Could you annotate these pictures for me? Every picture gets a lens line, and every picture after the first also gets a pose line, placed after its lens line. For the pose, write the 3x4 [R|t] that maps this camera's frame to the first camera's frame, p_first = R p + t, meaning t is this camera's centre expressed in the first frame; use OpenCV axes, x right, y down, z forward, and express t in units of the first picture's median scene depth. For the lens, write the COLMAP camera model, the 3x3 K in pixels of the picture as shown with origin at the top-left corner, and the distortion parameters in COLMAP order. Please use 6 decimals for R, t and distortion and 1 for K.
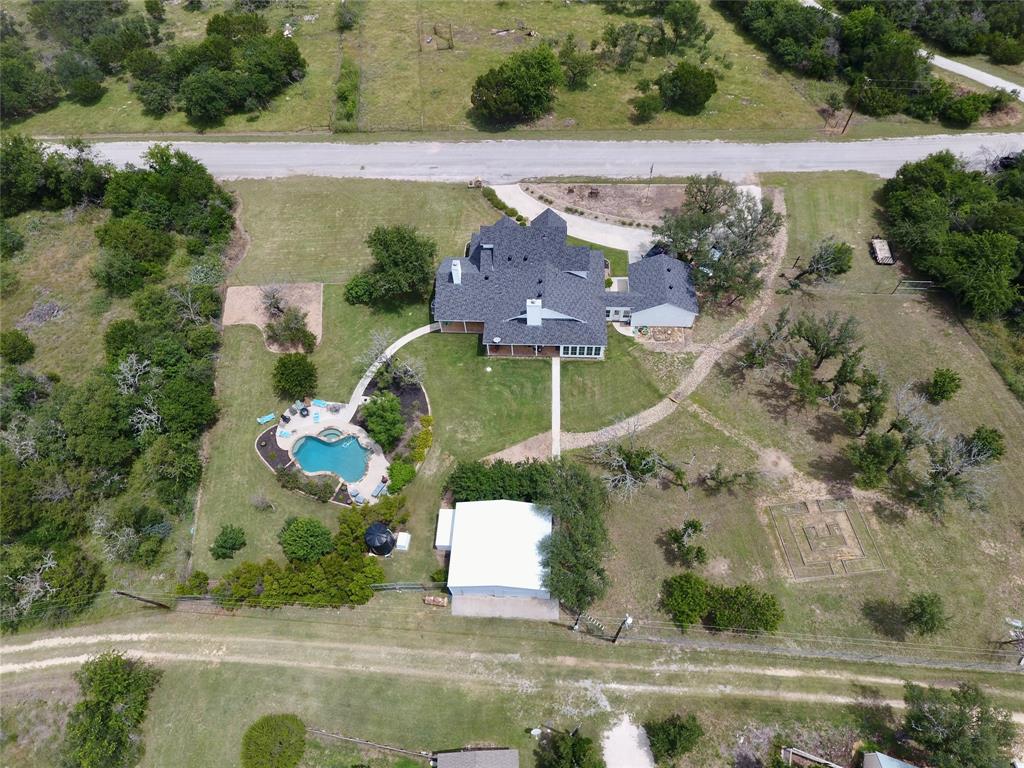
lens RADIAL K [[599.4, 0, 510.2], [0, 599.4, 384.1], [0, 0, 1]] dist [-0.002422, 0.000355]
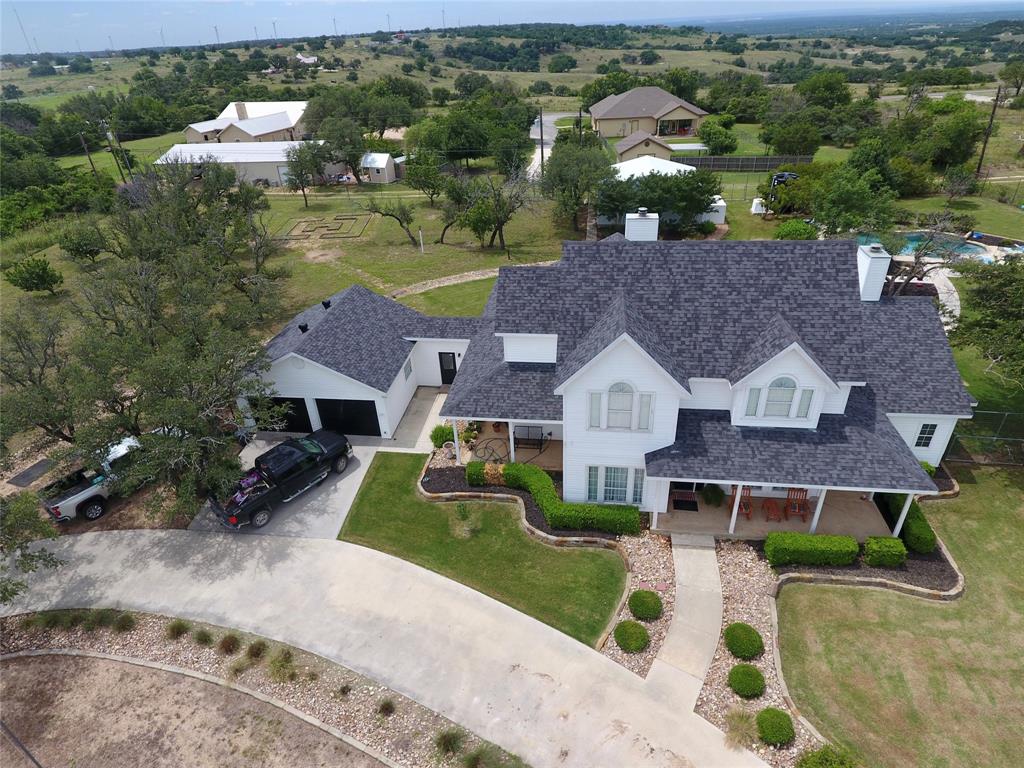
lens RADIAL K [[599.4, 0, 510.2], [0, 599.4, 384.1], [0, 0, 1]] dist [-0.002422, 0.000355]
pose [[-0.992503, 0.042429, 0.114615, 0.090718], [0.116016, 0.032160, 0.992727, -0.595910], [0.038434, 0.998582, -0.036841, 1.112229]]
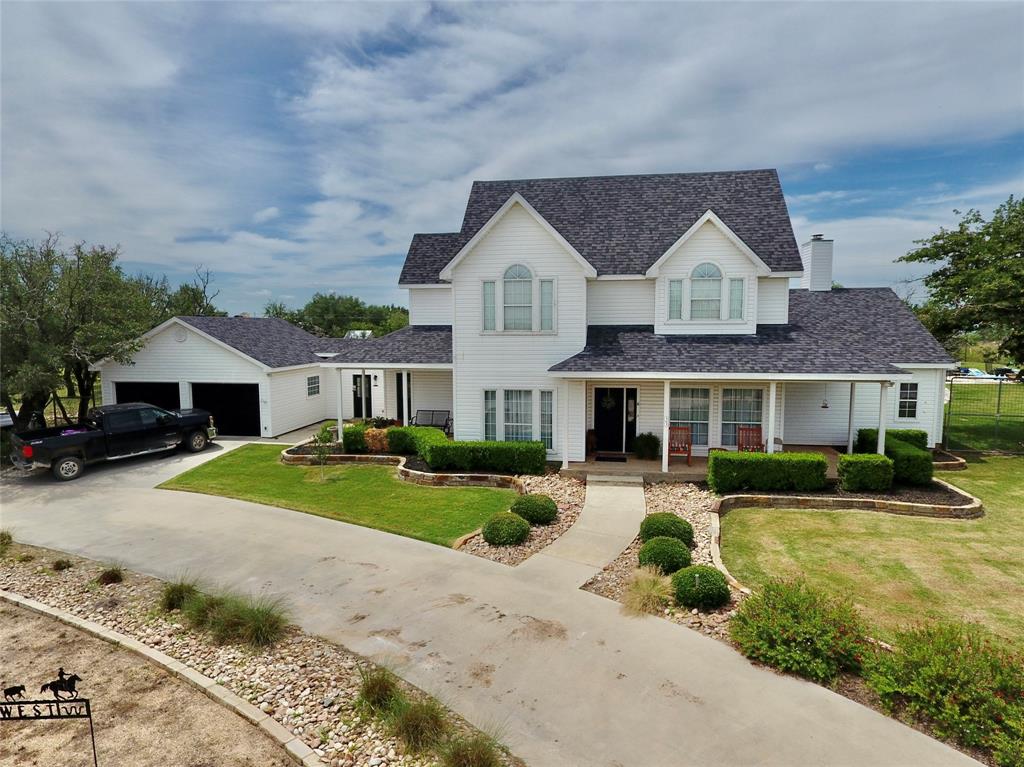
lens RADIAL K [[639.6, 0, 509.2], [0, 639.6, 384.4], [0, 0, 1]] dist [-0.001395, -0.001279]
pose [[-0.993718, 0.042933, 0.103354, 0.048158], [0.111448, 0.463991, 0.878801, -0.511911], [-0.010226, 0.884799, -0.465861, 1.272557]]
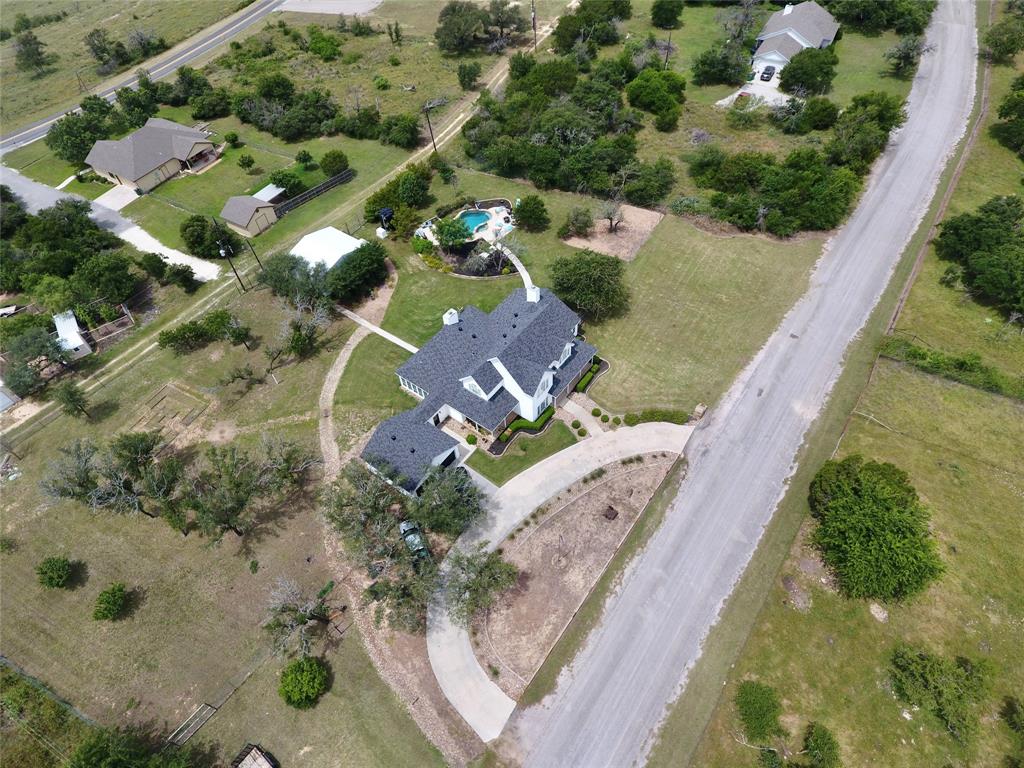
lens RADIAL K [[599.4, 0, 510.2], [0, 599.4, 384.1], [0, 0, 1]] dist [-0.002422, 0.000355]
pose [[-0.549948, 0.694188, -0.464392, 0.555827], [-0.659021, -0.019100, 0.751882, -0.998599], [0.513078, 0.719540, 0.467989, 0.620151]]
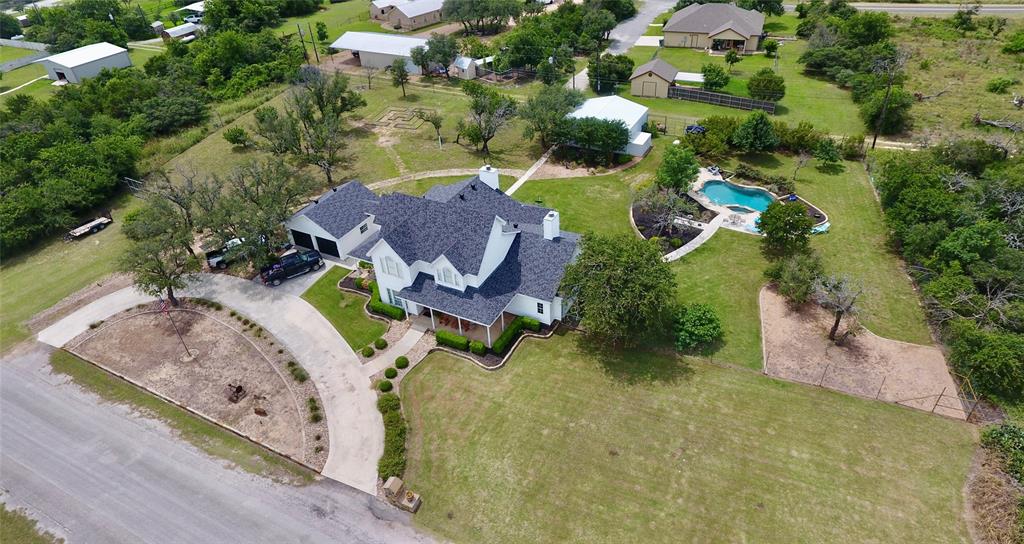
lens RADIAL K [[603.7, 0, 512.0], [0, 603.7, 272.0], [0, 0, 1]] dist [-0.003038, -0.002890]
pose [[-0.903144, -0.165046, 0.396347, -0.357286], [0.403987, -0.014166, 0.914655, -0.906801], [-0.145345, 0.986184, 0.079470, 1.041695]]
